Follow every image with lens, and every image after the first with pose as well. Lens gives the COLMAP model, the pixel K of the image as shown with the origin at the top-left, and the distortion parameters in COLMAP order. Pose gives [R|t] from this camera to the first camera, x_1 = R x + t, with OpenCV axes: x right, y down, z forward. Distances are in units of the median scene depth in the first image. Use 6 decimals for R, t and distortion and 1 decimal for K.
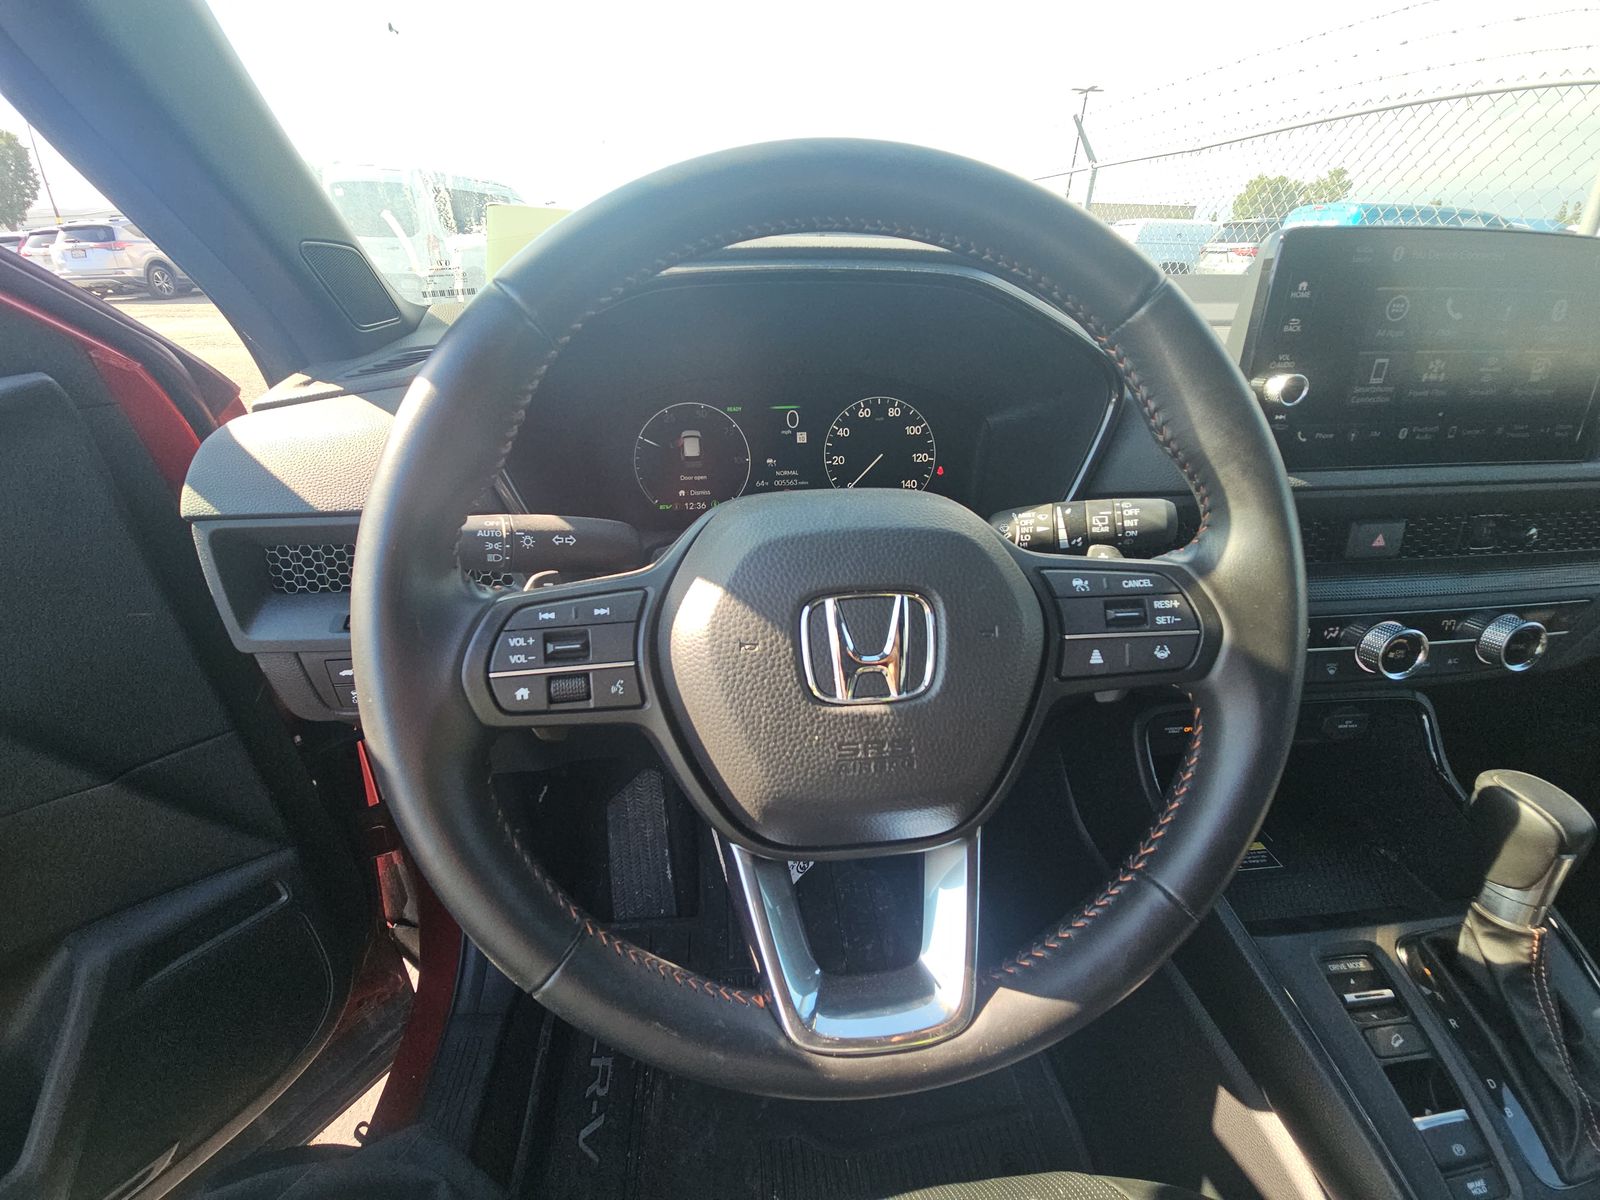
lens RADIAL K [[649.4, 0, 787.5], [0, 649.4, 595.2], [0, 0, 1]] dist [0.002496, -0.004549]
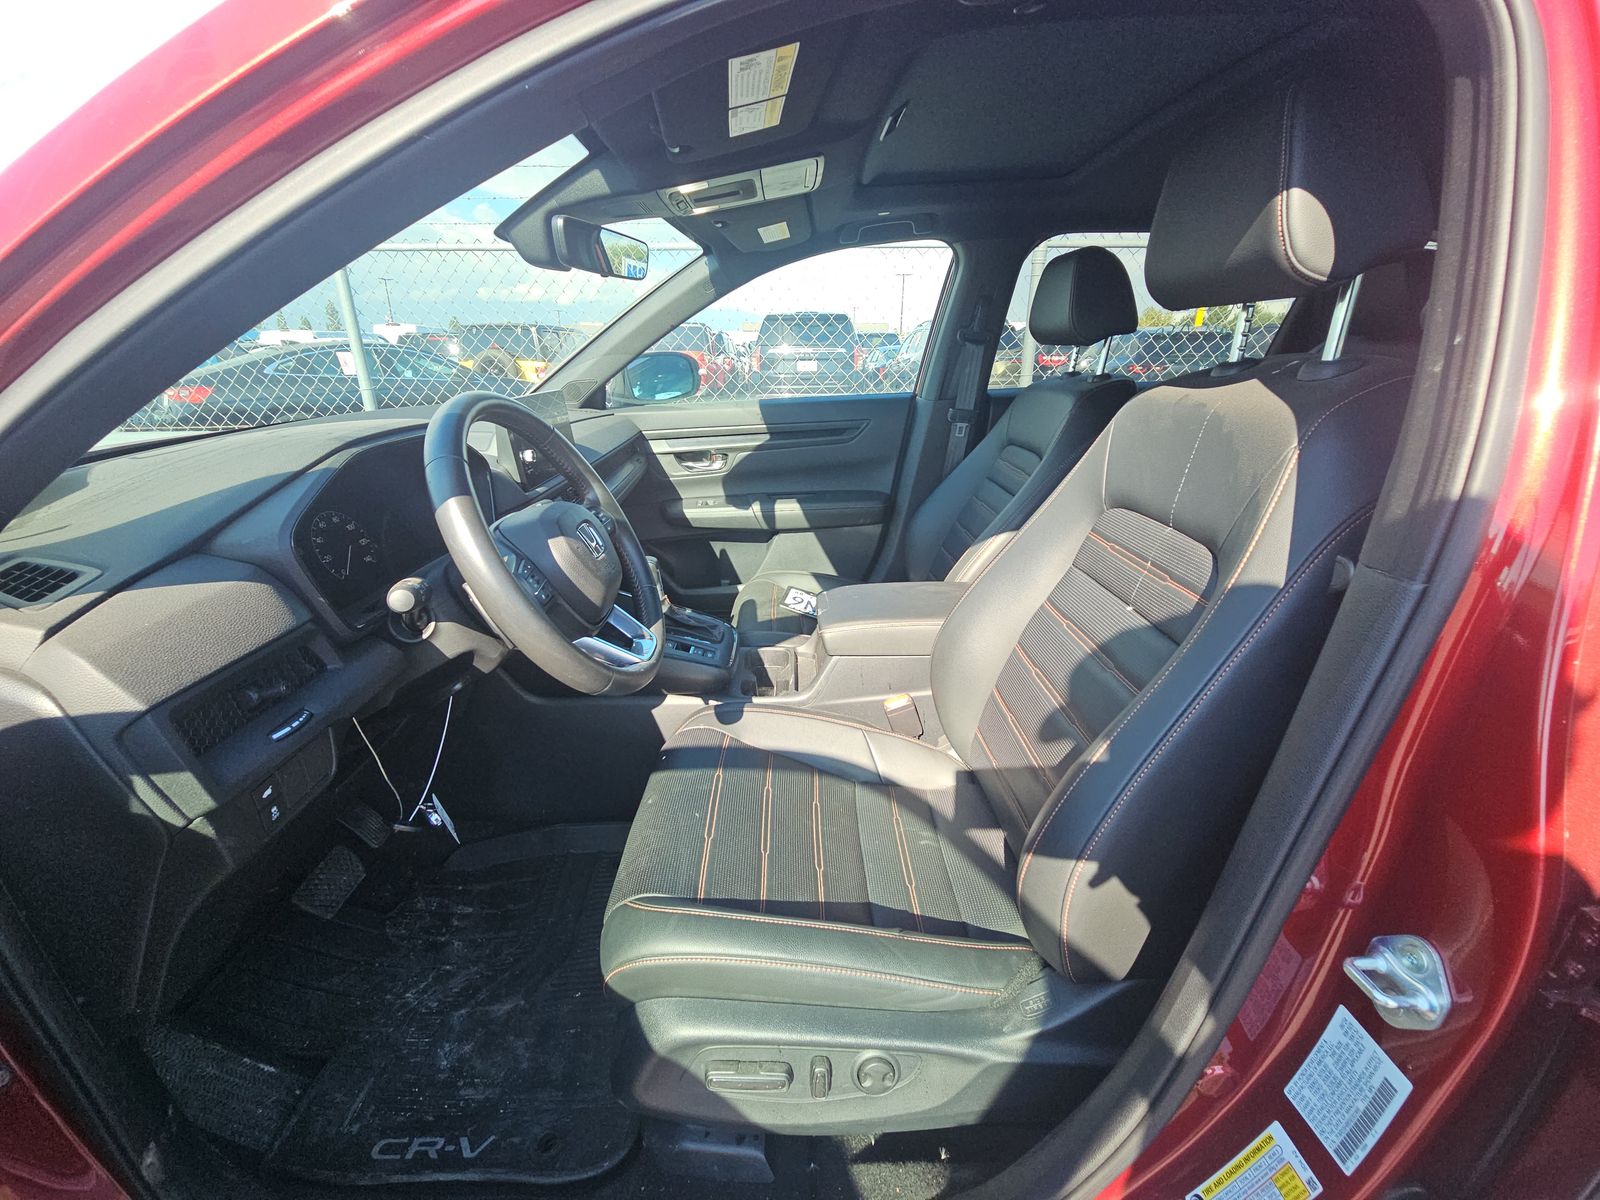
lens RADIAL K [[649.4, 0, 790.5], [0, 649.4, 582.7], [0, 0, 1]] dist [0.002496, -0.004549]
pose [[0.100318, -0.341651, 0.934457, -1.674916], [0.474756, 0.841816, 0.256813, -0.057260], [-0.874381, 0.417877, 0.246651, -0.346410]]
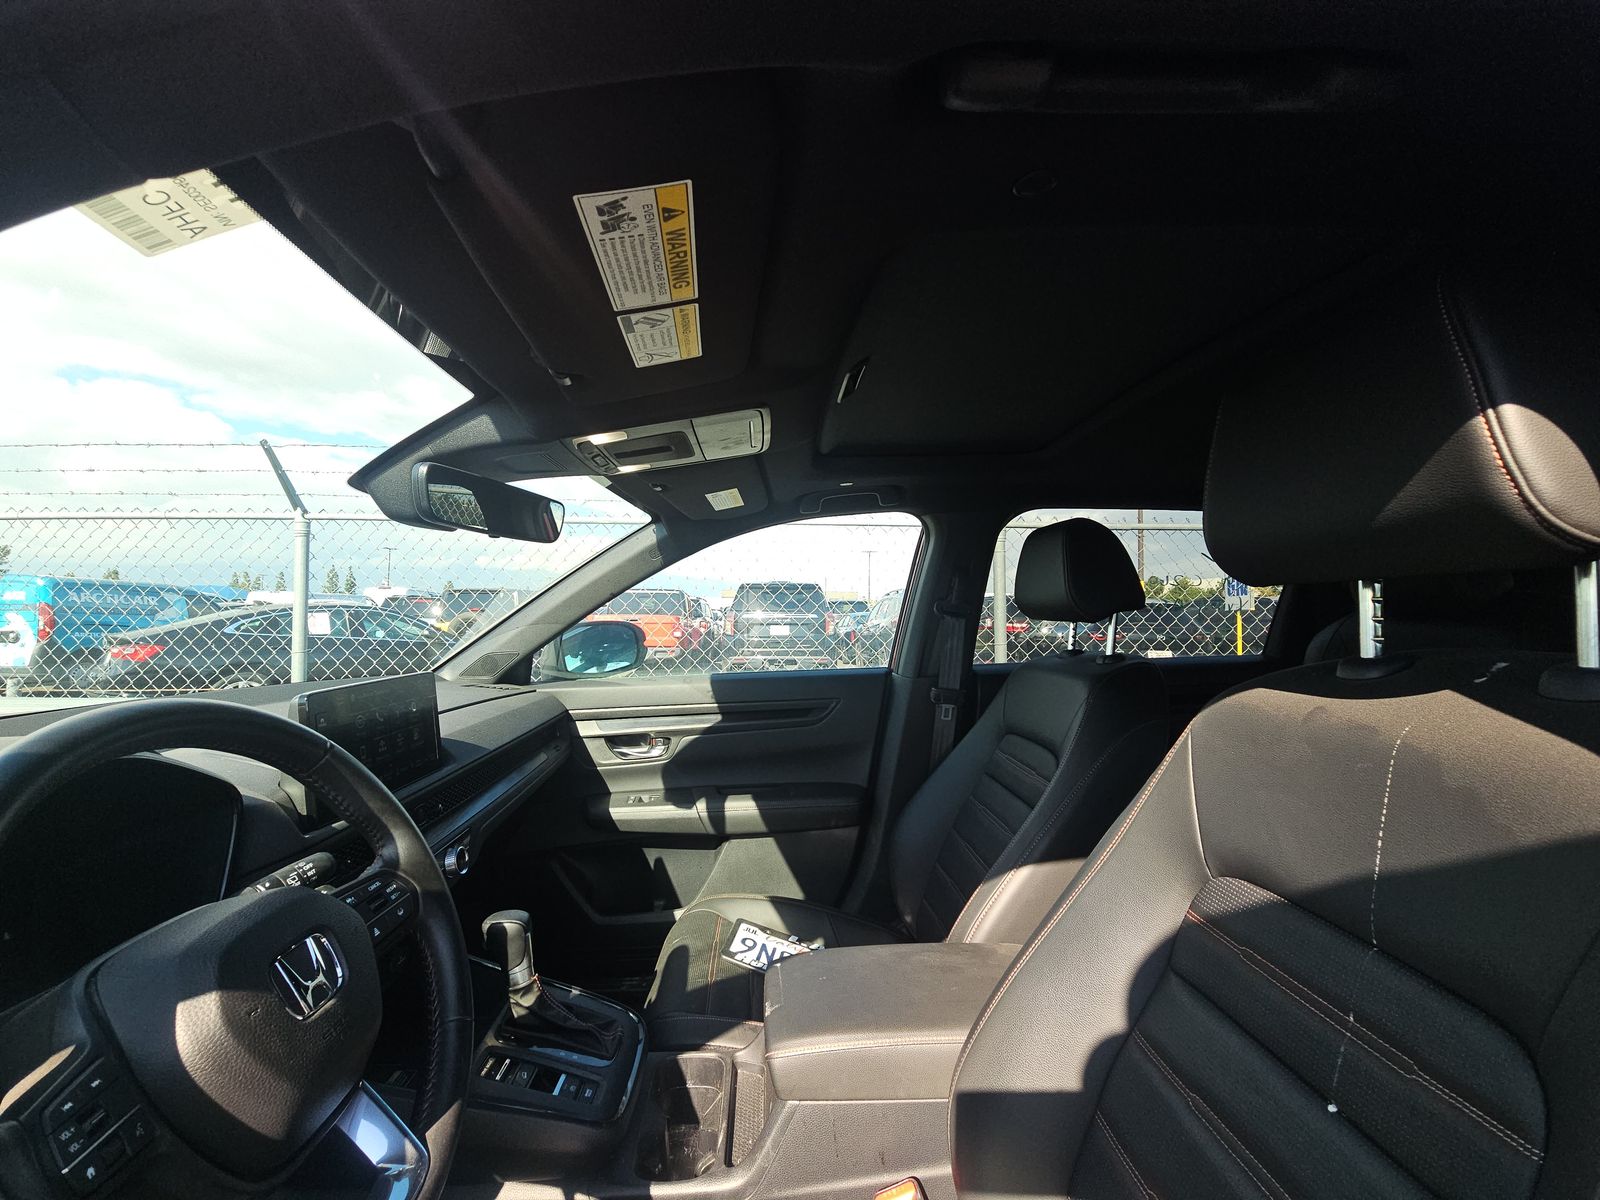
lens RADIAL K [[649.4, 0, 782.7], [0, 649.4, 587.7], [0, 0, 1]] dist [0.002496, -0.004549]
pose [[0.075290, 0.035432, 0.996532, -0.892321], [0.465825, 0.882370, -0.066567, -0.072051], [-0.881668, 0.469221, 0.049928, -0.395081]]
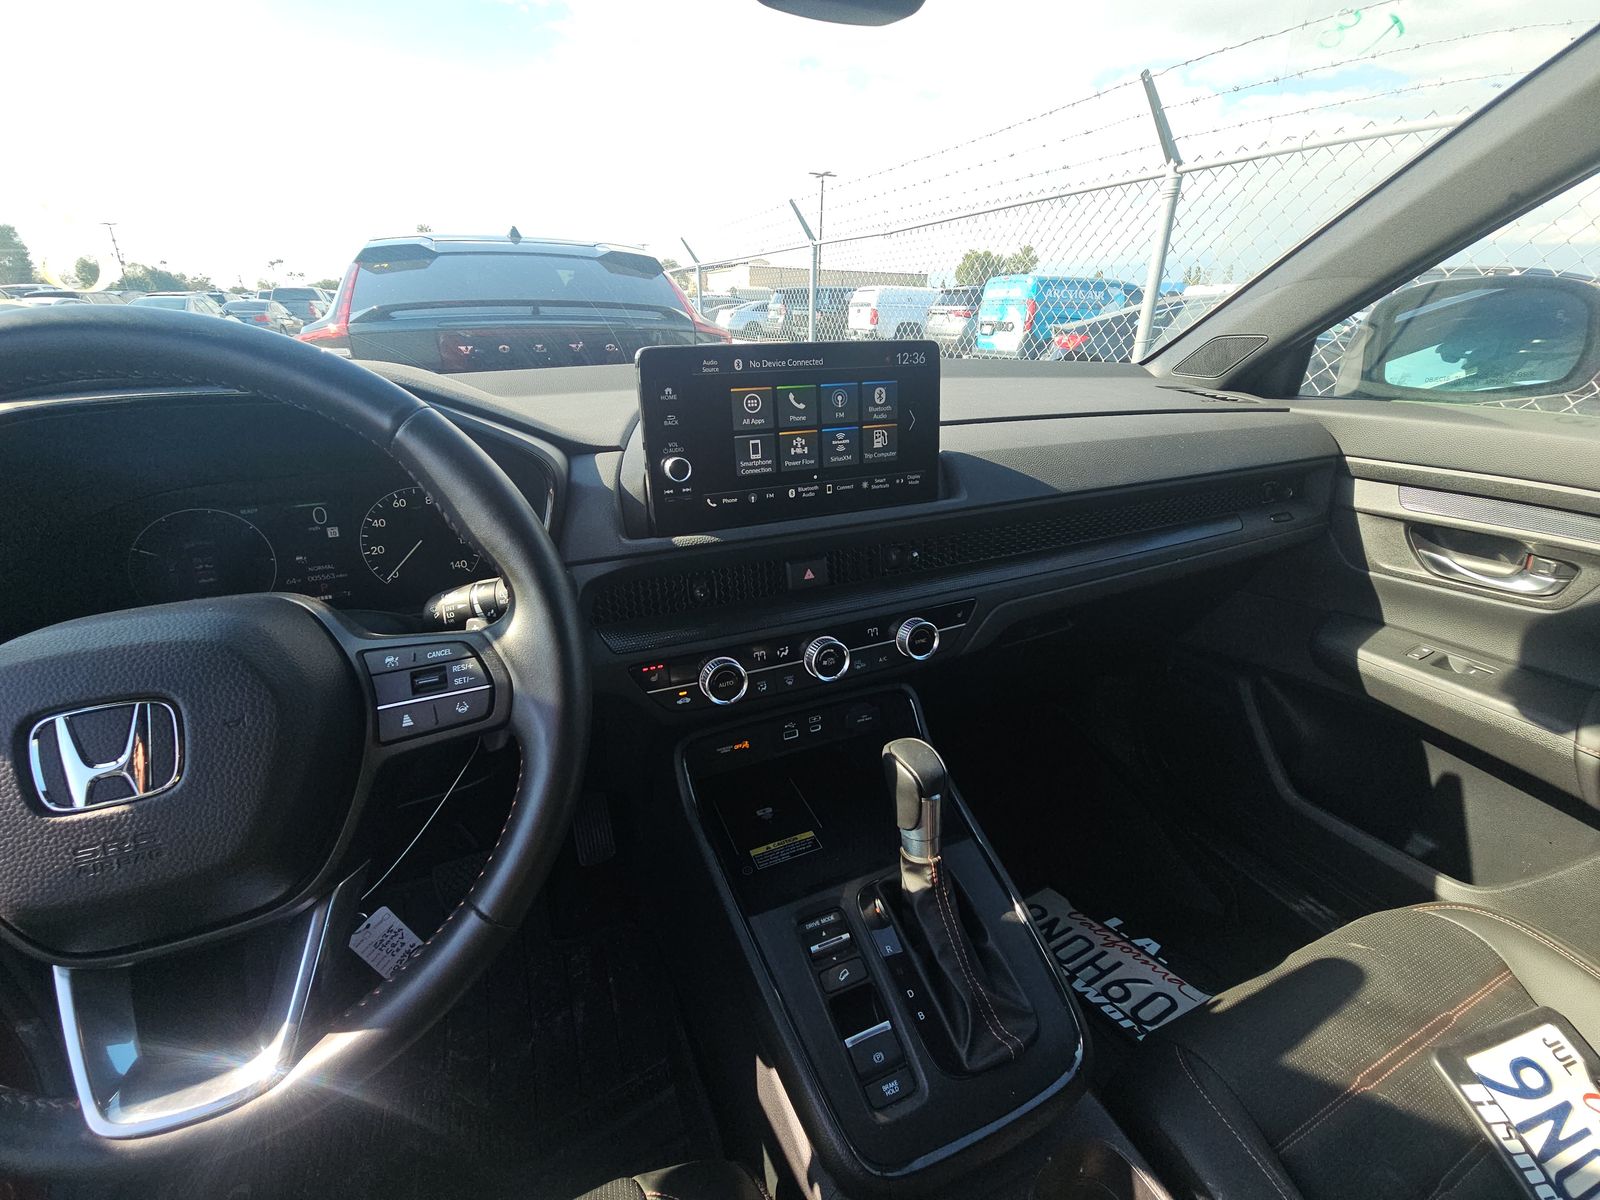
lens RADIAL K [[649.4, 0, 804.5], [0, 649.4, 590.7], [0, 0, 1]] dist [0.002496, -0.004549]
pose [[0.955334, -0.121743, 0.269288, 0.619114], [0.142780, 0.987941, -0.059890, 0.024850], [-0.258749, 0.095664, 0.961196, -0.244502]]
